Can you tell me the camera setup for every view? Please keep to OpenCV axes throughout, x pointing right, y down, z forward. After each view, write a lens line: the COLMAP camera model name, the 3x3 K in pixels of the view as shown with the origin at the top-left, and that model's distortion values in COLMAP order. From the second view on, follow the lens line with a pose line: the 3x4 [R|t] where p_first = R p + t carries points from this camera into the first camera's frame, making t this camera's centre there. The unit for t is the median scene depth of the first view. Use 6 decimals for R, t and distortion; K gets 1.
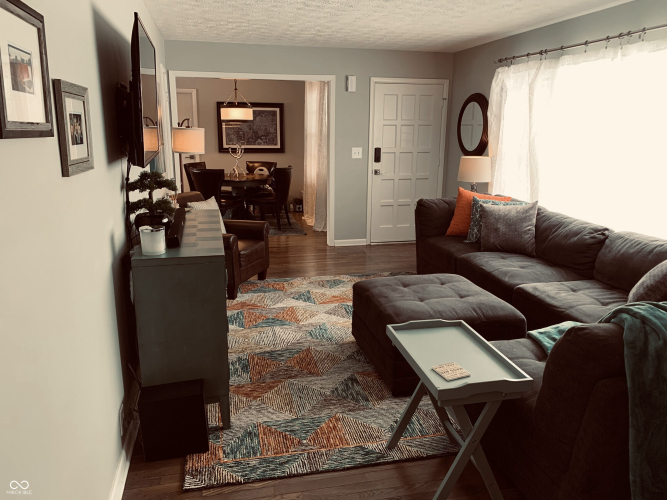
lens RADIAL K [[505.2, 0, 332.7], [0, 505.2, 249.1], [0, 0, 1]] dist [0.033531, -0.031512]
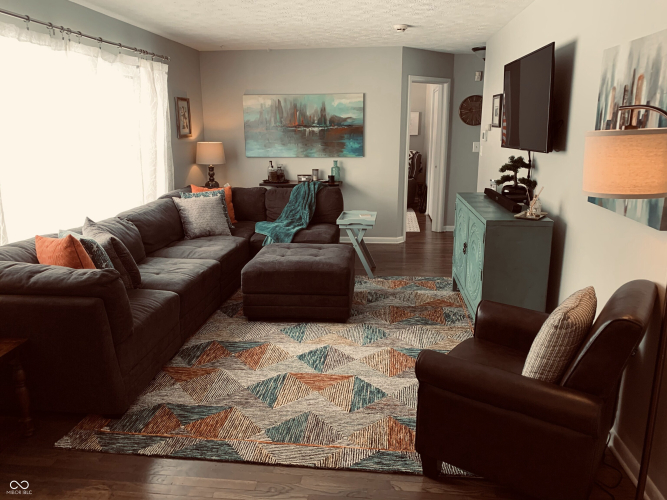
lens RADIAL K [[505.2, 0, 332.9], [0, 505.2, 249.1], [0, 0, 1]] dist [0.033531, -0.031512]
pose [[-0.945446, -0.080910, 0.315573, -0.264809], [0.073541, 0.890659, 0.448684, -0.461366], [-0.317371, 0.447414, -0.836120, 1.905825]]
